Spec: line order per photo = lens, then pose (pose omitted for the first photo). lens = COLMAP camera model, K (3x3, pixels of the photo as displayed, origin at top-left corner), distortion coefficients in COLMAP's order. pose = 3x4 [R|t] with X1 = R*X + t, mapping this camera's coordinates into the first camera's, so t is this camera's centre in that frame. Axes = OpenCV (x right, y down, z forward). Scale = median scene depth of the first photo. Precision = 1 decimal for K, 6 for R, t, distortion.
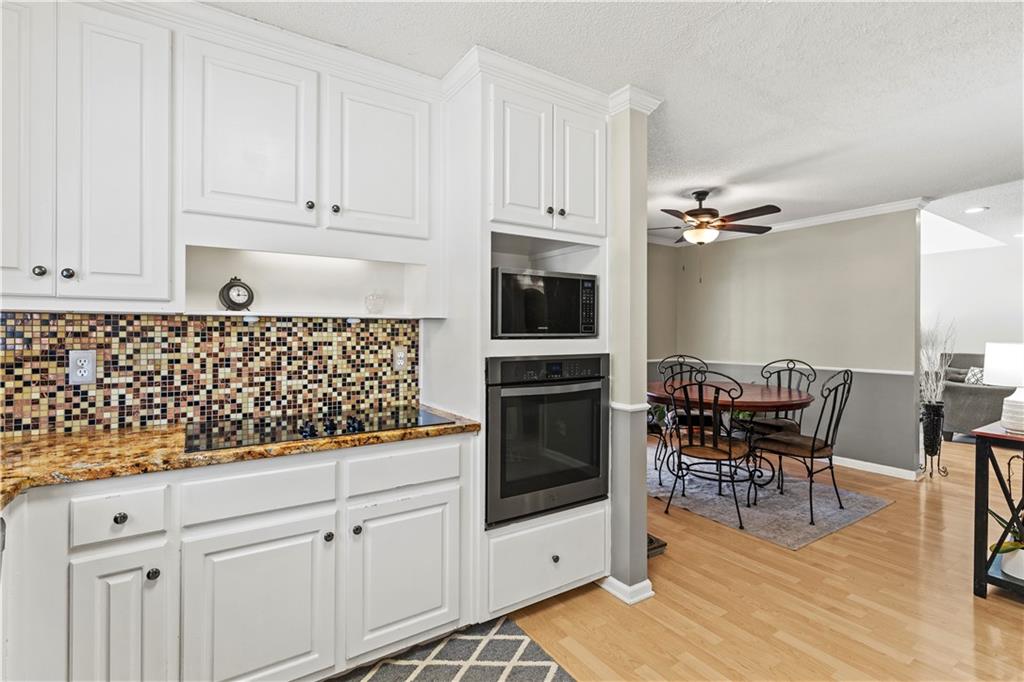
lens RADIAL K [[473.1, 0, 511.7], [0, 473.1, 334.6], [0, 0, 1]] dist [-0.000449, 0.000096]
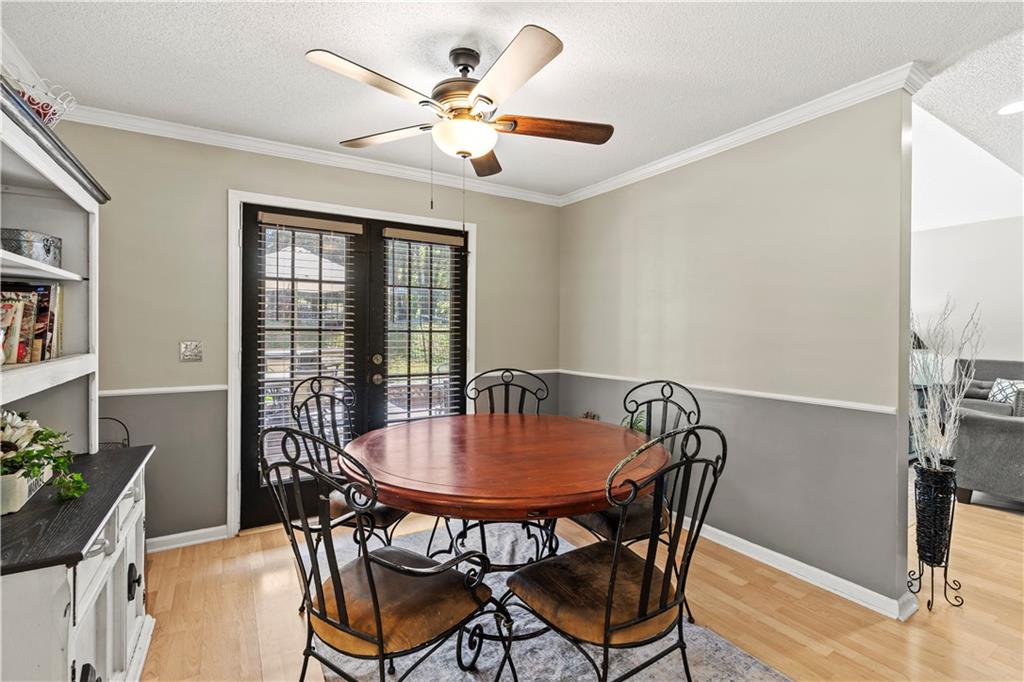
lens RADIAL K [[459.8, 0, 510.7], [0, 459.8, 336.1], [0, 0, 1]] dist [-0.000654, -0.000262]
pose [[0.999359, 0.003298, -0.035652, 0.427272], [-0.003159, 0.999987, 0.003964, -0.000316], [0.035665, -0.003848, 0.999356, 0.462585]]
